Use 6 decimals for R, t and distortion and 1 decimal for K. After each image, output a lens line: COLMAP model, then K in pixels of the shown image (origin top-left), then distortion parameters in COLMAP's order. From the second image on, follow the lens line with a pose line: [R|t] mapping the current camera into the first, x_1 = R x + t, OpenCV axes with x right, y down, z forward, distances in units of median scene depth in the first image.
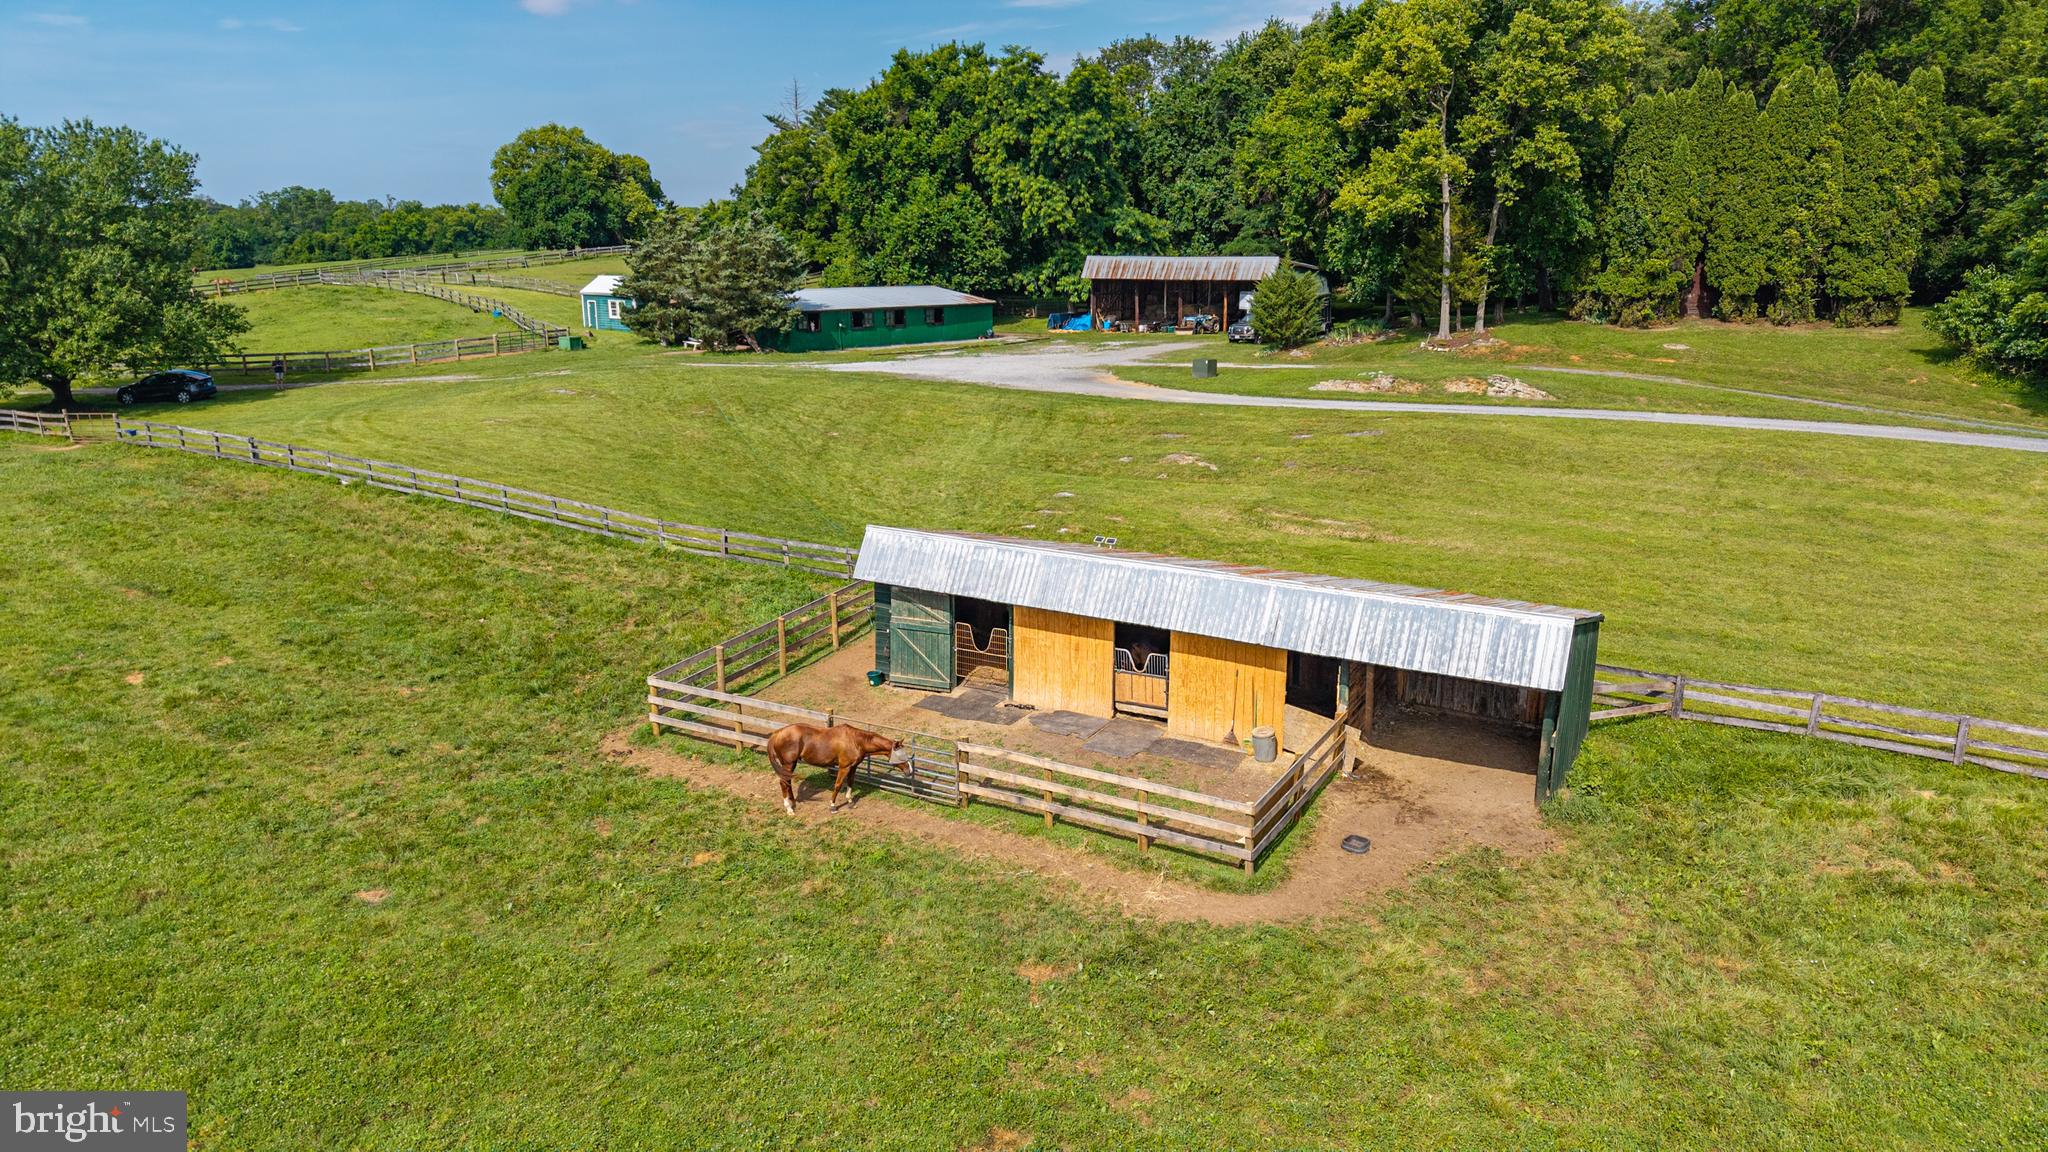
lens RADIAL K [[1363.3, 0, 1024.0], [0, 1363.3, 576.0], [0, 0, 1]] dist [0.042292, -0.045918]
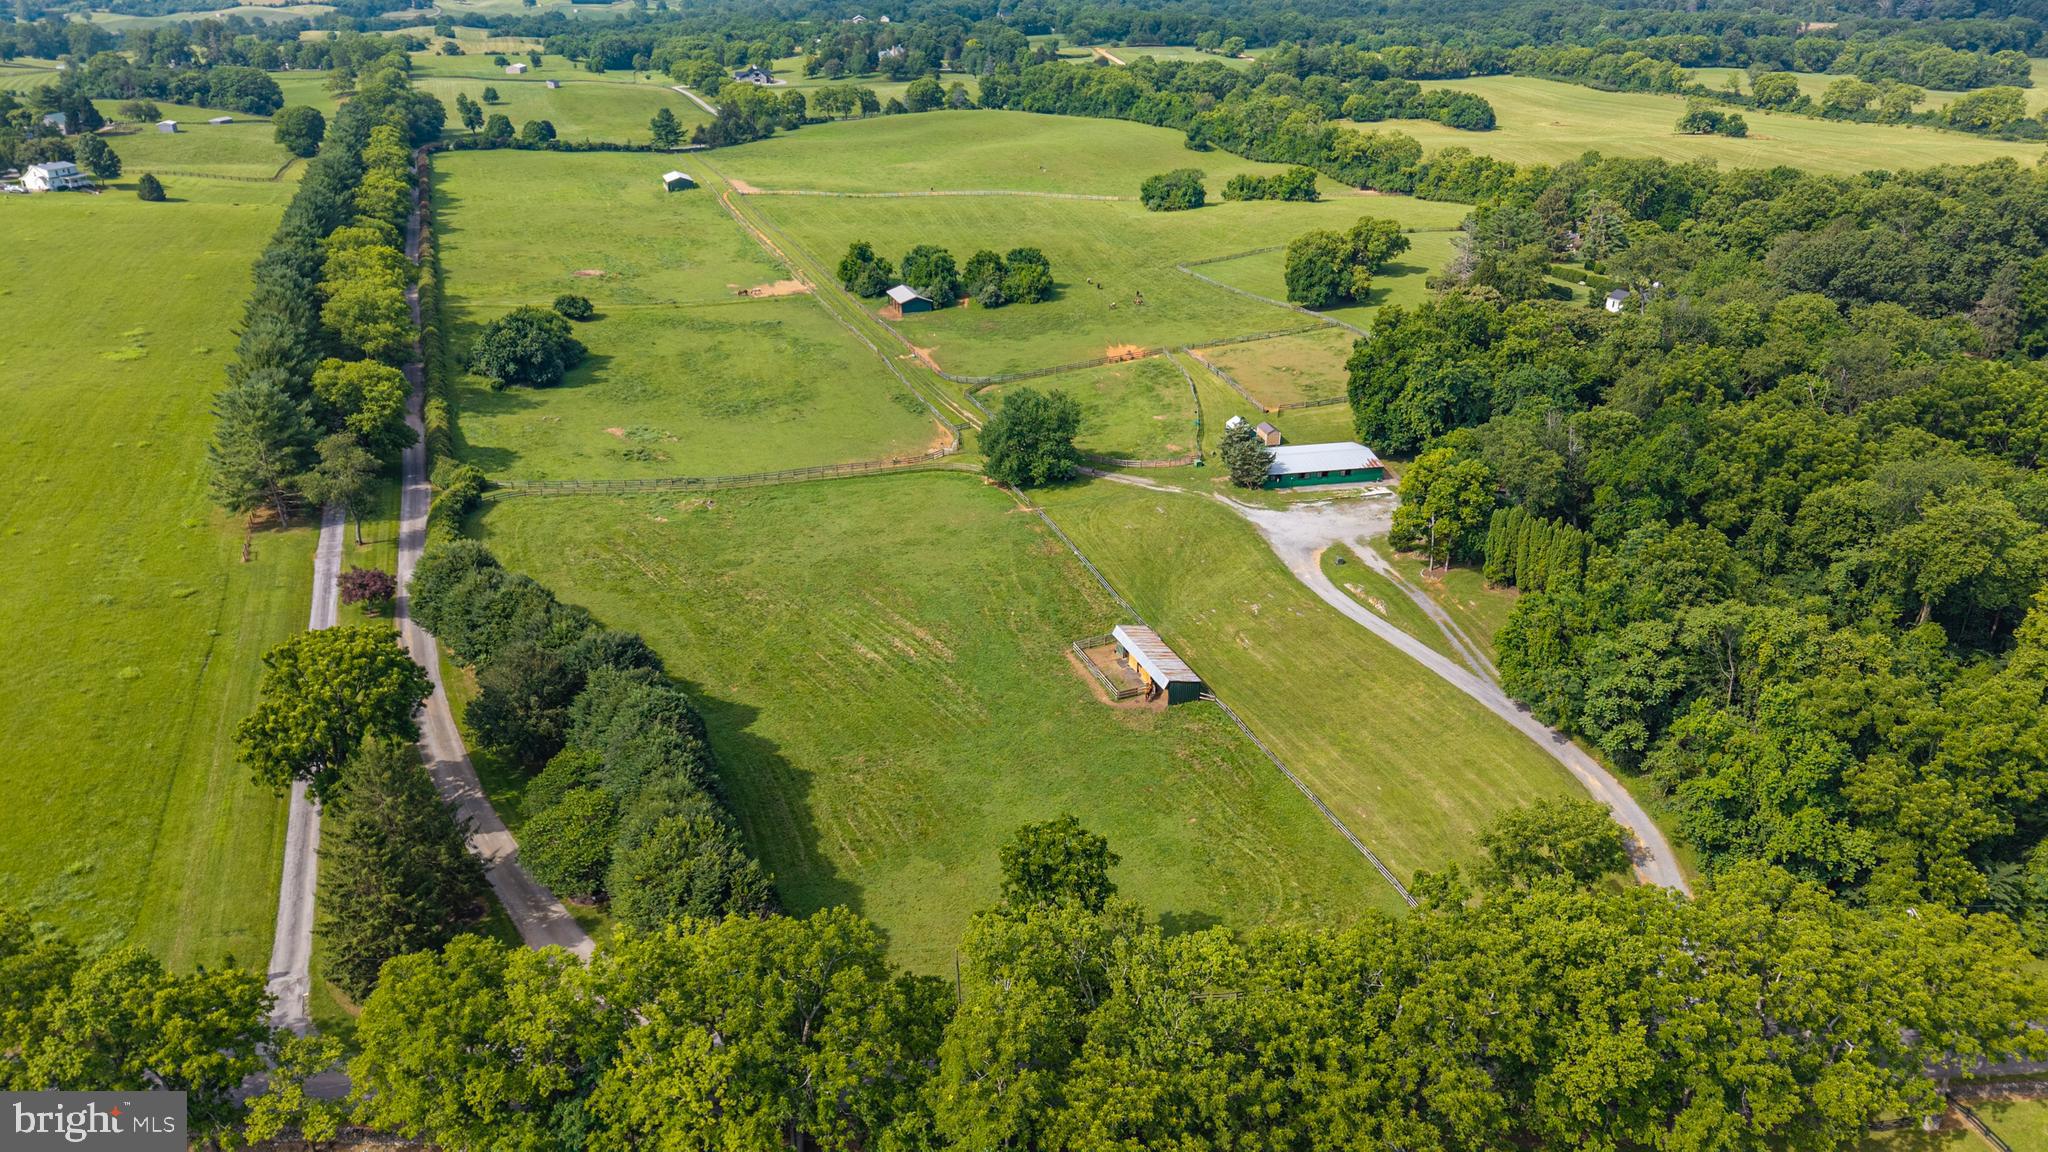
lens RADIAL K [[1363.3, 0, 1024.0], [0, 1363.3, 576.0], [0, 0, 1]] dist [0.042292, -0.045918]
pose [[0.772854, 0.264837, -0.576679, 0.911339], [-0.156064, 0.960164, 0.231796, -0.484983], [0.615094, -0.089145, 0.783398, -1.182859]]
